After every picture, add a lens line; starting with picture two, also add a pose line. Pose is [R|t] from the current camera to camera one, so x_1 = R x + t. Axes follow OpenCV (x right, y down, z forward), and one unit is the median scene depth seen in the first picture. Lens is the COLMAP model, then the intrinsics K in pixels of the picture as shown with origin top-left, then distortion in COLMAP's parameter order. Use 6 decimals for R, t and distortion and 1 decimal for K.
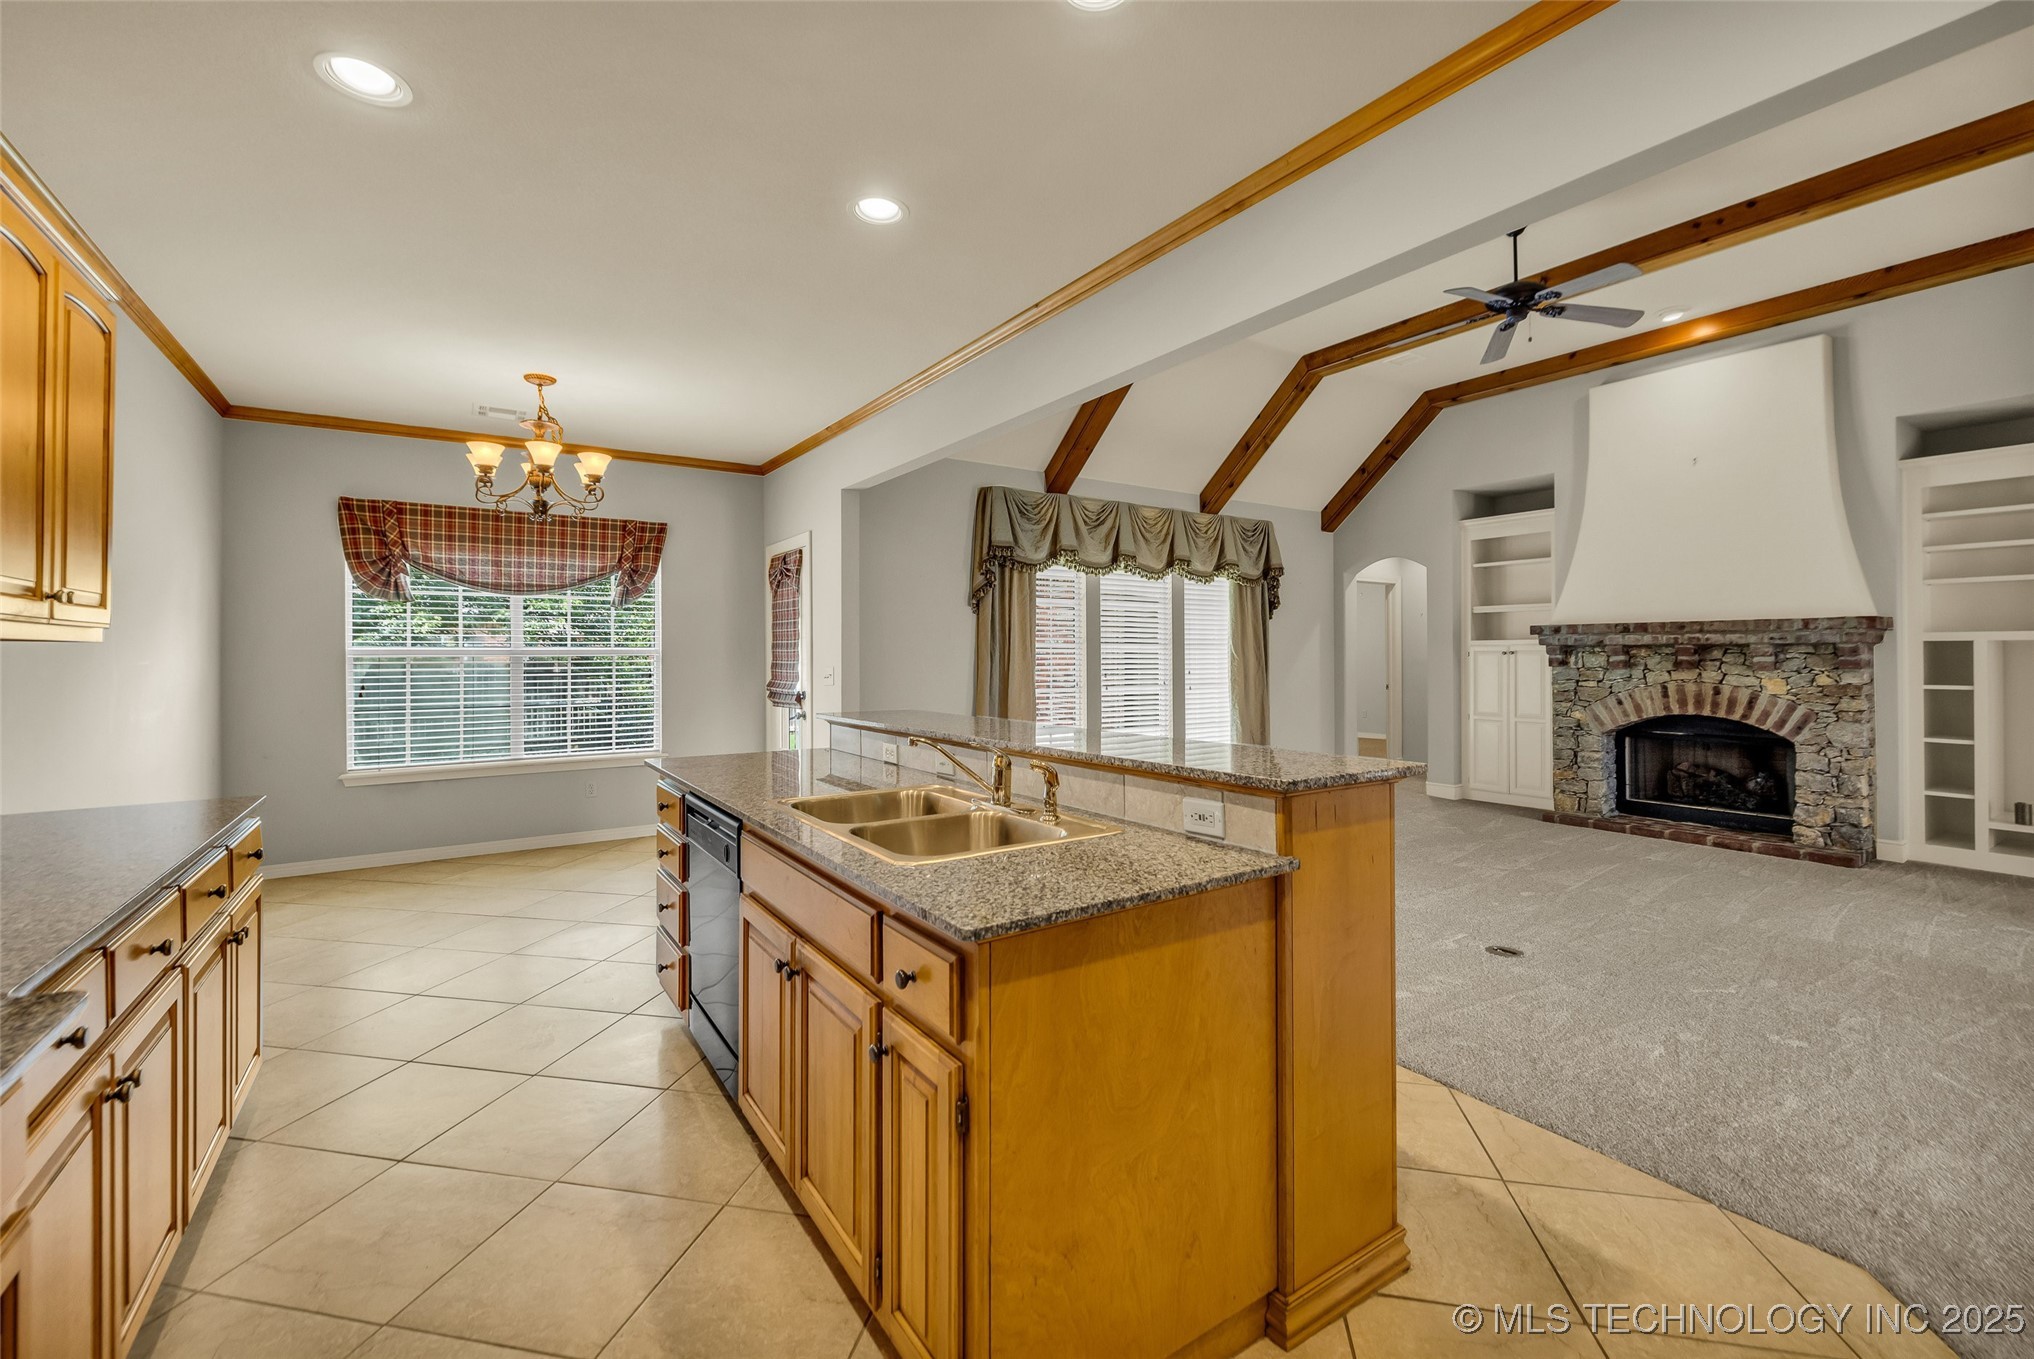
lens RADIAL K [[850.5, 0, 1015.7], [0, 850.5, 649.4], [0, 0, 1]] dist [-0.000800, -0.000153]
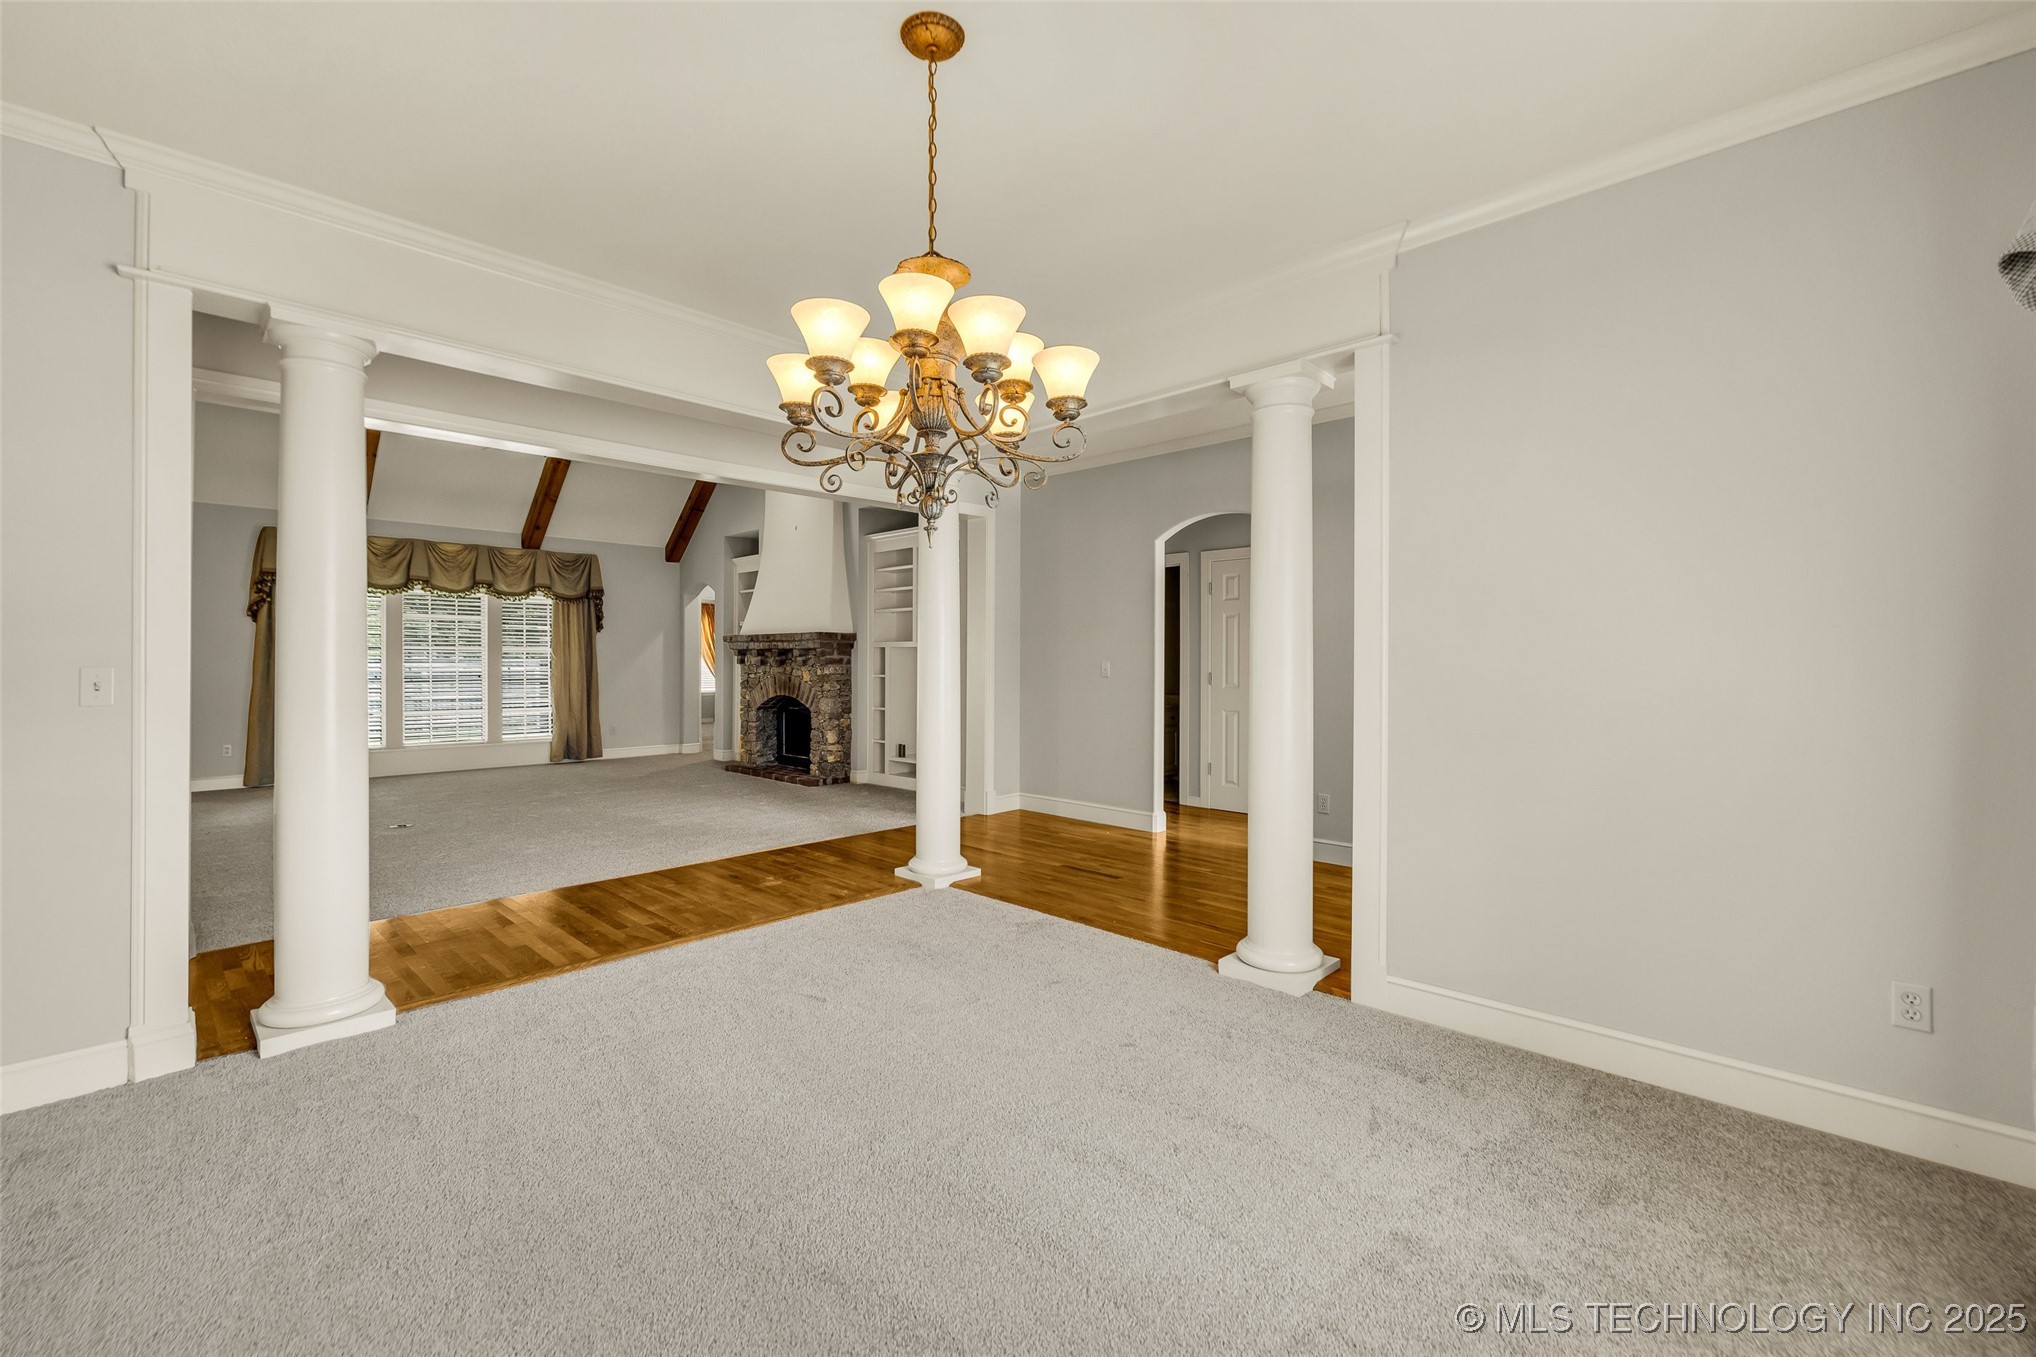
lens RADIAL K [[860.1, 0, 1013.8], [0, 860.1, 670.0], [0, 0, 1]] dist [0.001757, 0.000226]
pose [[0.977555, 0.002100, 0.210668, 0.858310], [-0.005840, 0.999836, 0.017133, 0.002342], [-0.210597, -0.017979, 0.977408, -0.582055]]
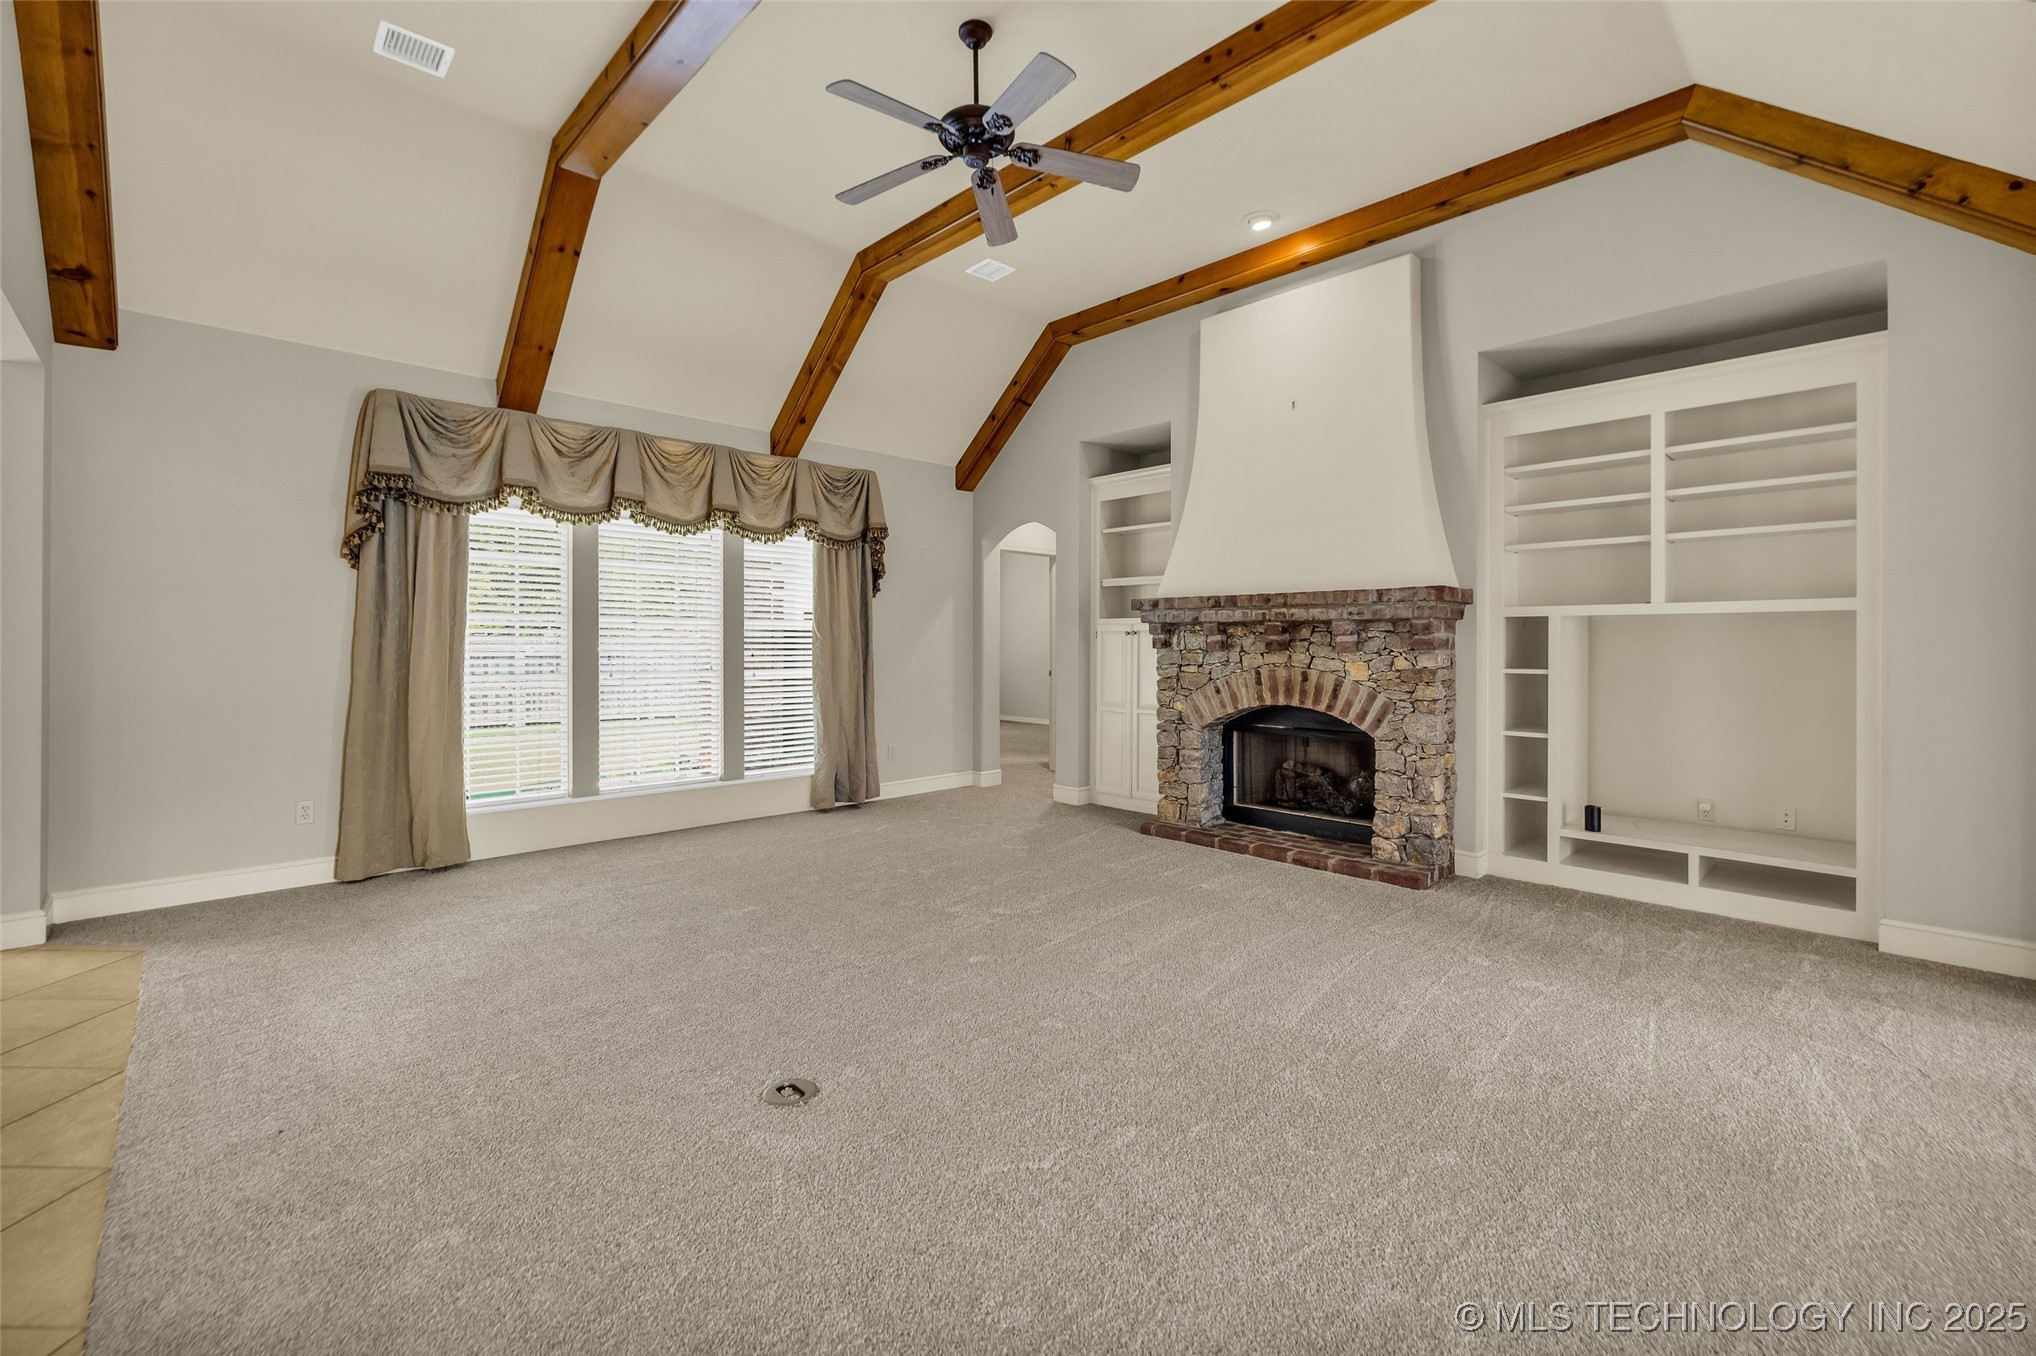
lens RADIAL K [[860.8, 0, 1020.2], [0, 860.8, 643.0], [0, 0, 1]] dist [0.000011, 0.000147]
pose [[0.982874, 0.004553, 0.184225, 0.376664], [-0.005740, 0.999966, 0.005912, 0.011616], [-0.184192, -0.006868, 0.982866, 0.208534]]
